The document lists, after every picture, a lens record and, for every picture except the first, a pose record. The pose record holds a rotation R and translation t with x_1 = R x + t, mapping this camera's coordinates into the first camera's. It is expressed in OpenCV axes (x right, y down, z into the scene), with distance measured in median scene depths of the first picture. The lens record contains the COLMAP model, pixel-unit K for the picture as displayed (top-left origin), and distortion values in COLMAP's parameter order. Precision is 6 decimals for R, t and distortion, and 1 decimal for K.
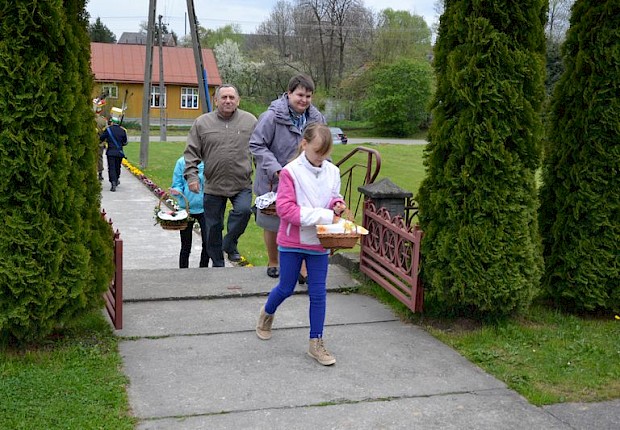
lens RADIAL K [[708.9, 0, 310.0], [0, 708.9, 215.0], [0, 0, 1]] dist [-0.028184, 0.016727]
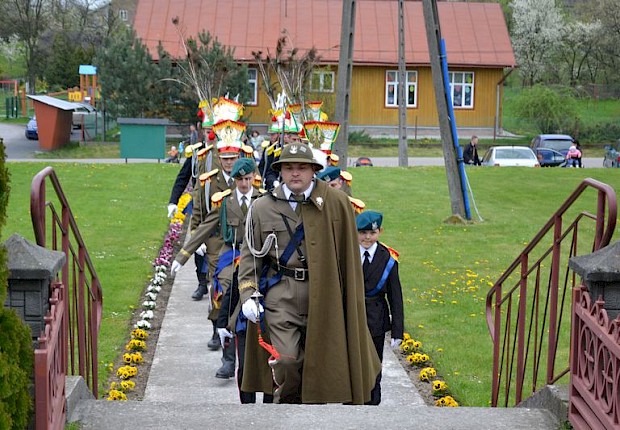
lens RADIAL K [[1267.3, 0, 310.0], [0, 1267.3, 215.0], [0, 0, 1]] dist [-0.003512, 0.012676]
pose [[0.957968, 0.005460, -0.286823, 0.190742], [-0.023952, 0.997850, -0.061003, -0.013422], [0.285874, 0.065308, 0.956039, 0.102100]]
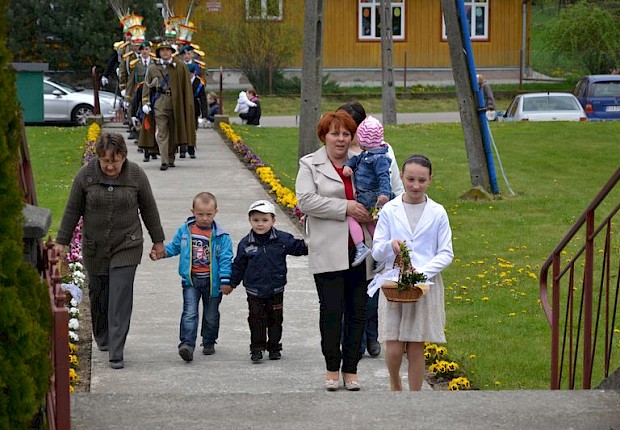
lens RADIAL K [[1896.1, 0, 310.0], [0, 1896.1, 215.0], [0, 0, 1]] dist [0.054169, 1.284708]
pose [[0.967057, -0.015112, -0.254111, 0.204886], [0.000978, 0.998449, -0.055657, 0.039457], [0.254558, 0.053575, 0.965572, -0.196541]]
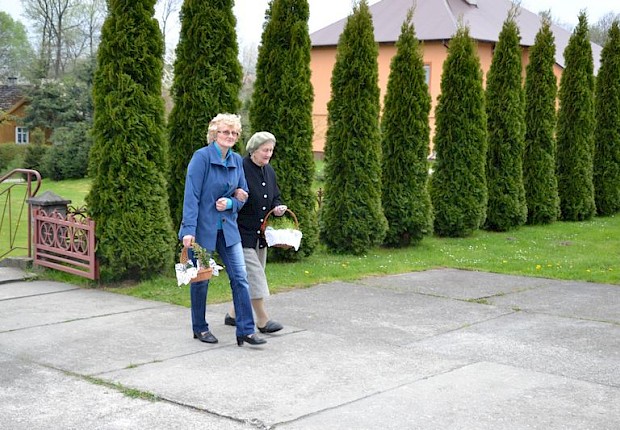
lens RADIAL K [[973.2, 0, 310.0], [0, 973.2, 215.0], [0, 0, 1]] dist [-0.216686, 0.013998]
pose [[0.849472, -0.072808, 0.522586, -0.499973], [0.109578, 0.993183, -0.039748, 0.140741], [-0.516129, 0.091029, 0.851660, -0.898147]]
